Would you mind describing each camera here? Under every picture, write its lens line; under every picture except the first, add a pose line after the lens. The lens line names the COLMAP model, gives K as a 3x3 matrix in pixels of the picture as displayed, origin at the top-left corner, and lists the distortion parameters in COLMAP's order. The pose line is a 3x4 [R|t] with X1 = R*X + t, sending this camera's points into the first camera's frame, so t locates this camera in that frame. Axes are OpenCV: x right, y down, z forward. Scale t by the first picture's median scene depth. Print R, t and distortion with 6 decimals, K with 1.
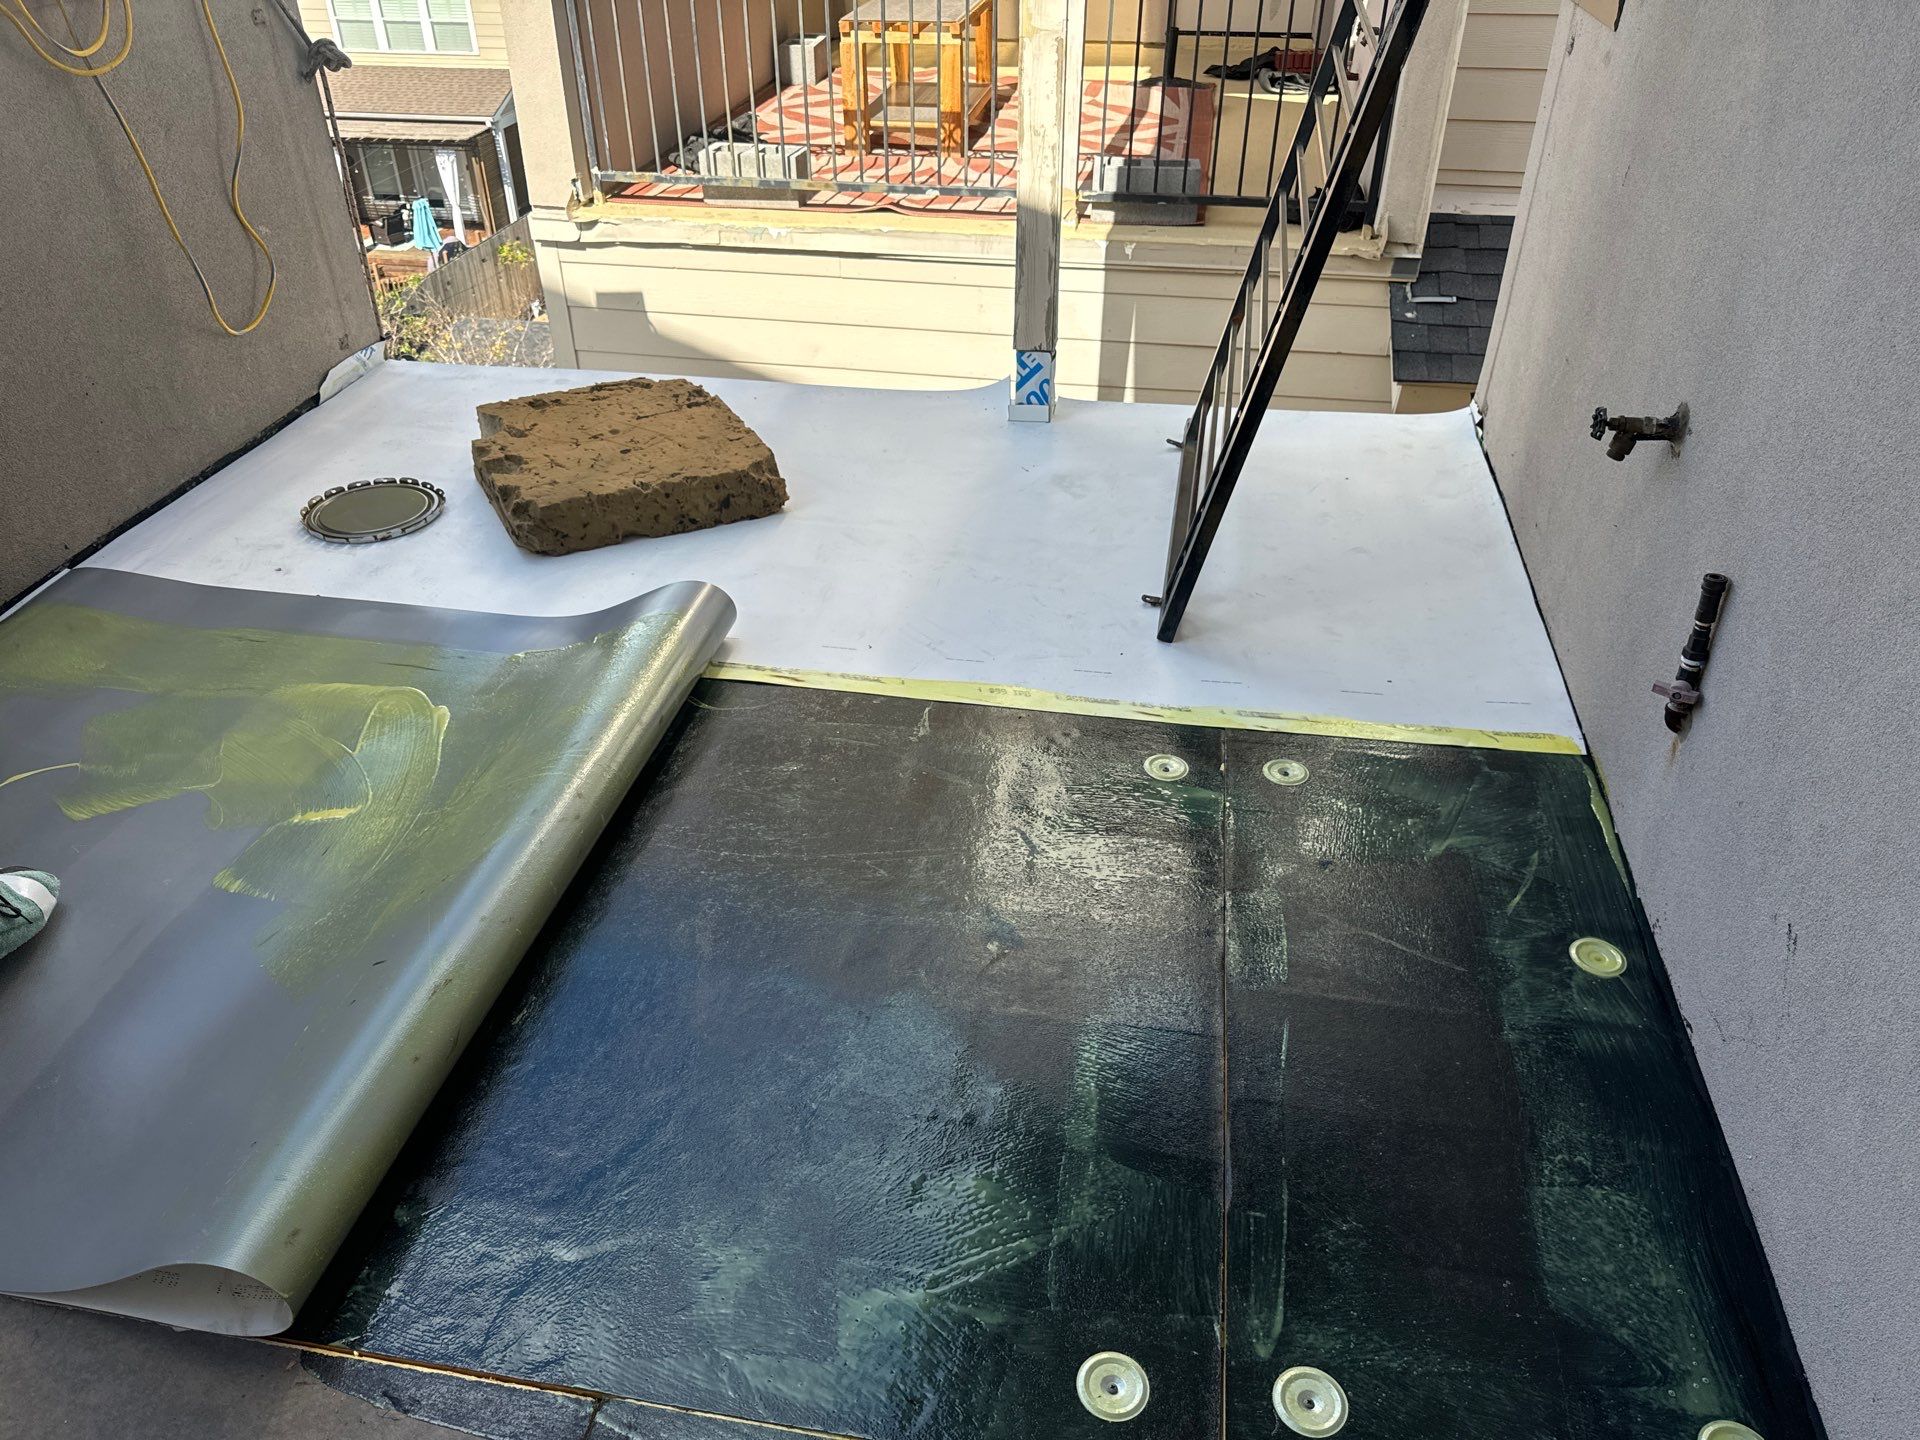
lens RADIAL K [[1375.8, 0, 943.2], [0, 1375.8, 701.4], [0, 0, 1]] dist [0.009013, -0.011957]
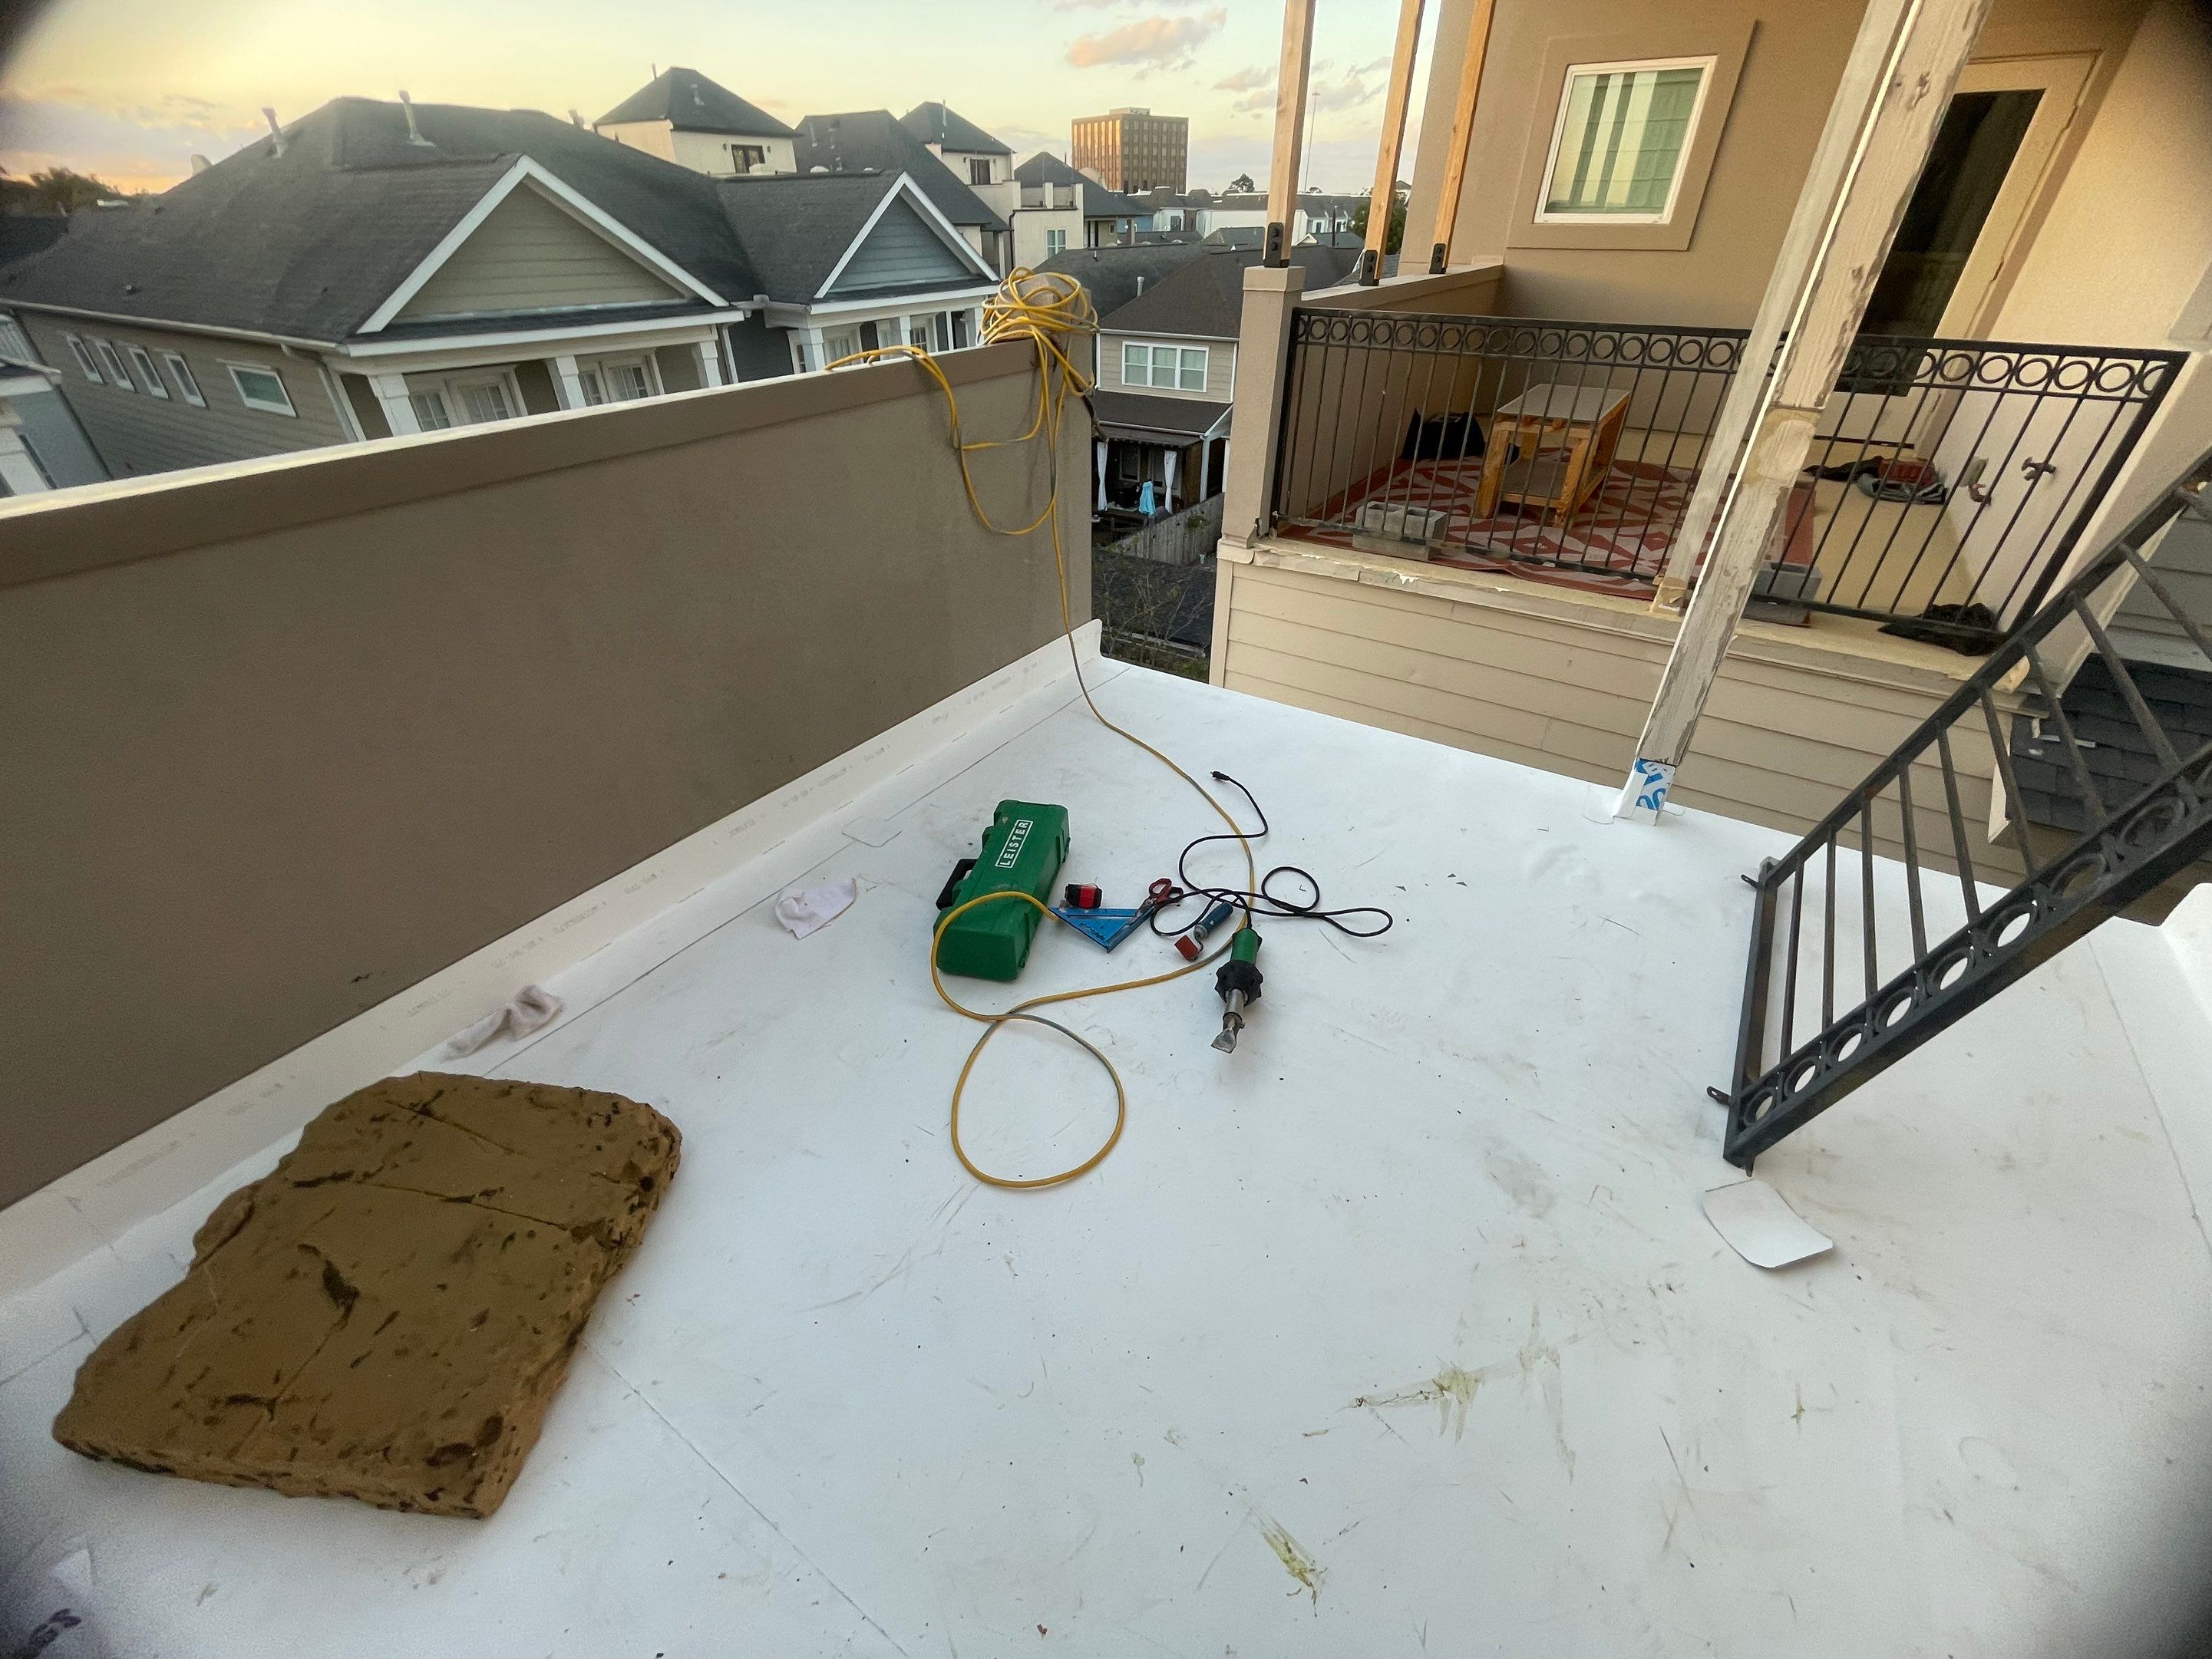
lens RADIAL K [[910.6, 0, 1089.5], [0, 910.6, 821.3], [0, 0, 1]] dist [-0.003695, -0.000693]
pose [[0.915147, 0.223794, -0.335294, -0.059957], [-0.224495, 0.973765, 0.037211, -0.094345], [0.334825, 0.041219, 0.941378, 0.133921]]
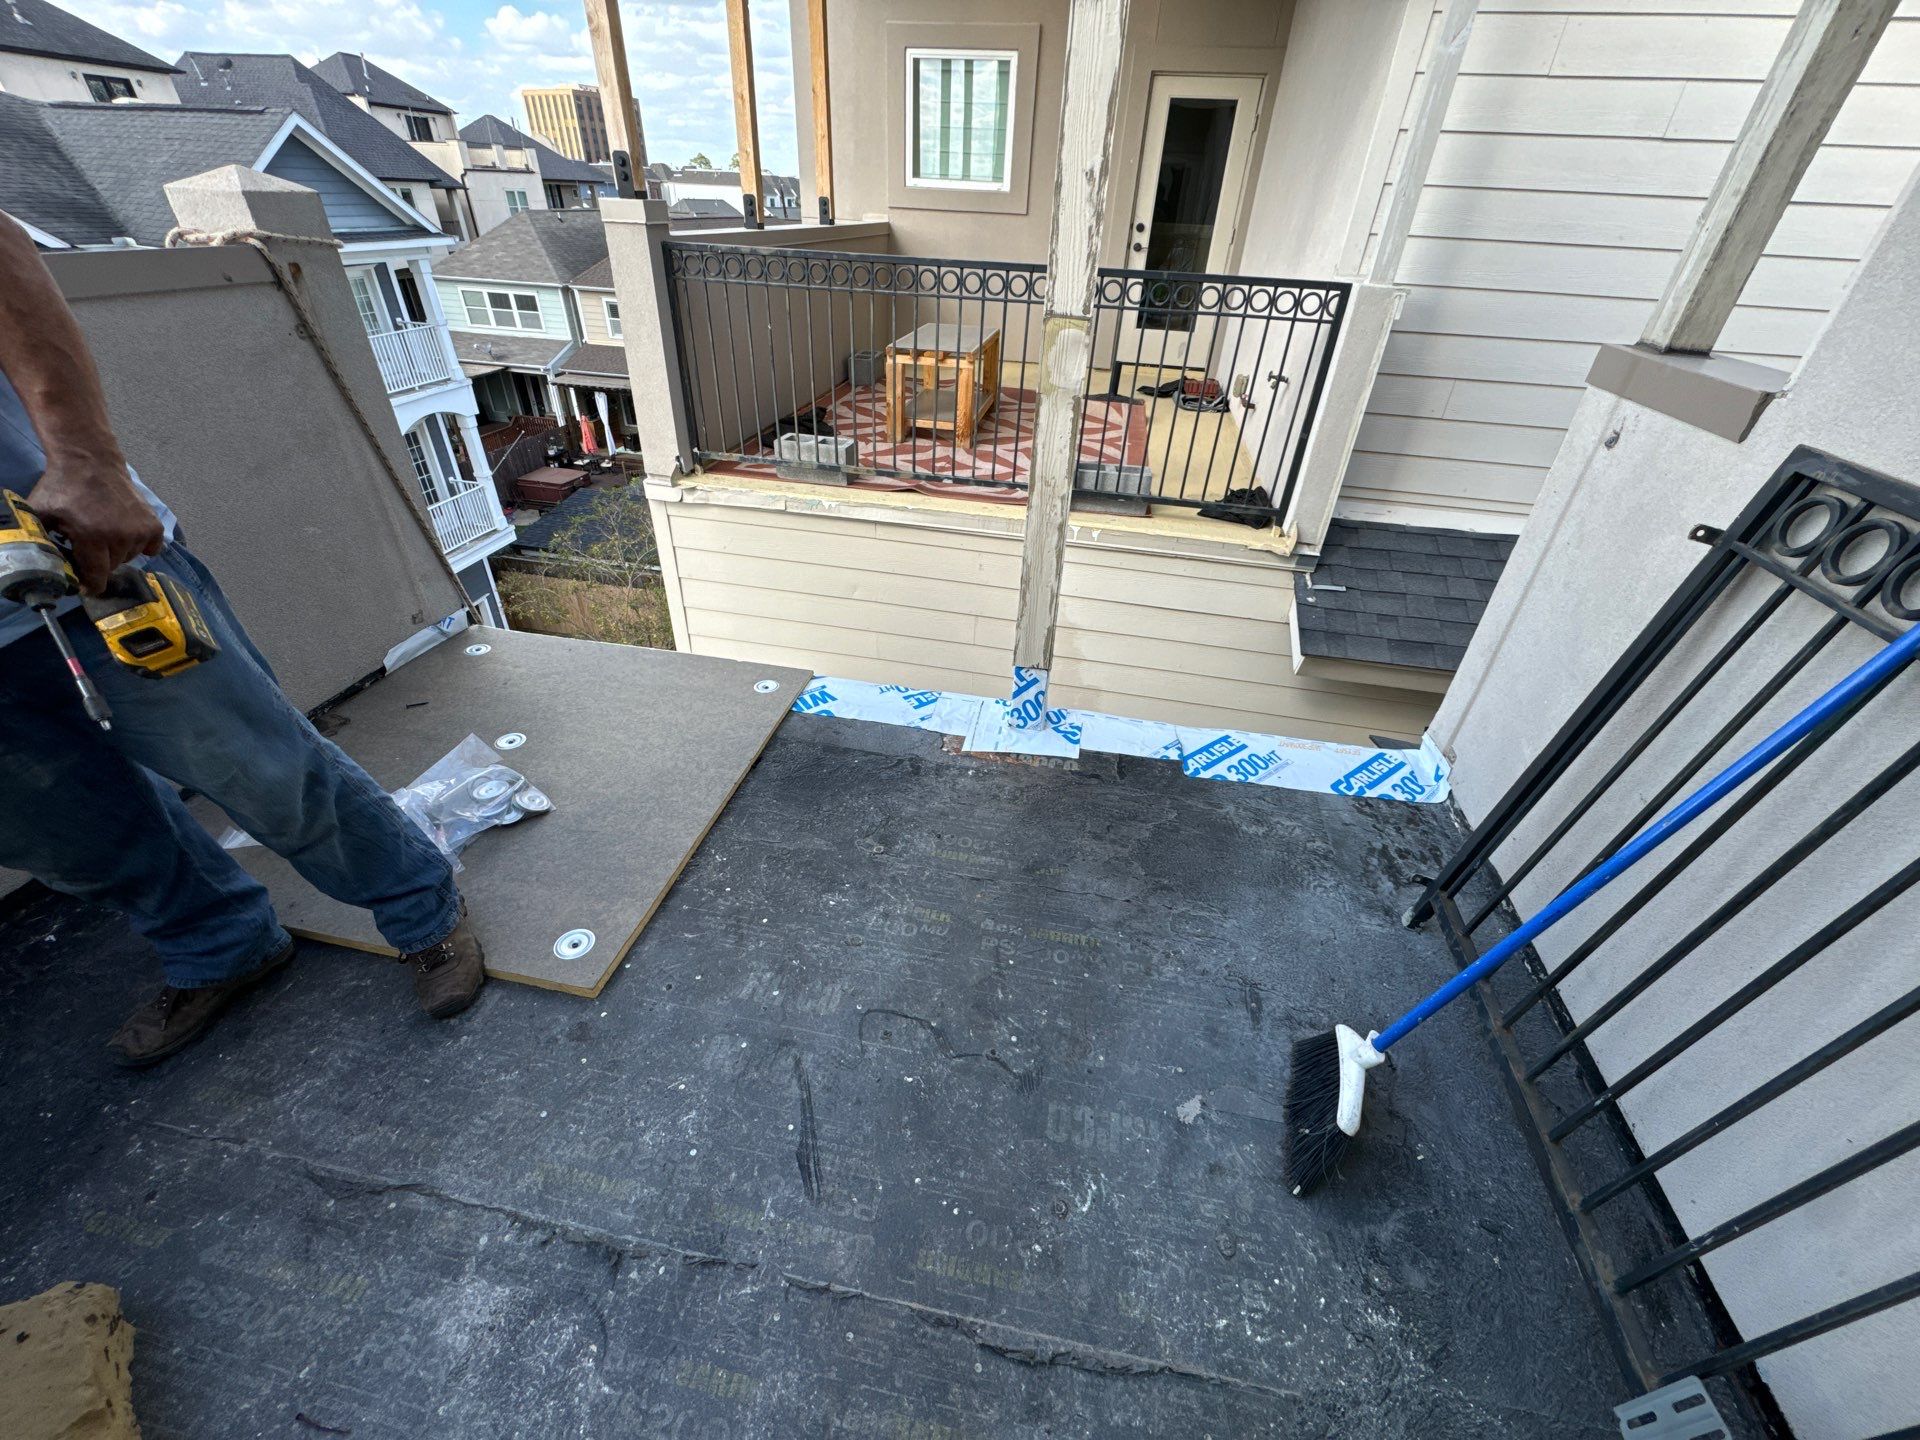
lens RADIAL K [[790.5, 0, 954.0], [0, 790.5, 711.9], [0, 0, 1]] dist [-0.003695, -0.000693]
pose [[0.998801, 0.046504, 0.015276, -0.002745], [-0.046252, 0.998794, -0.016478, -0.139987], [-0.016024, 0.015752, 0.999748, 0.251458]]
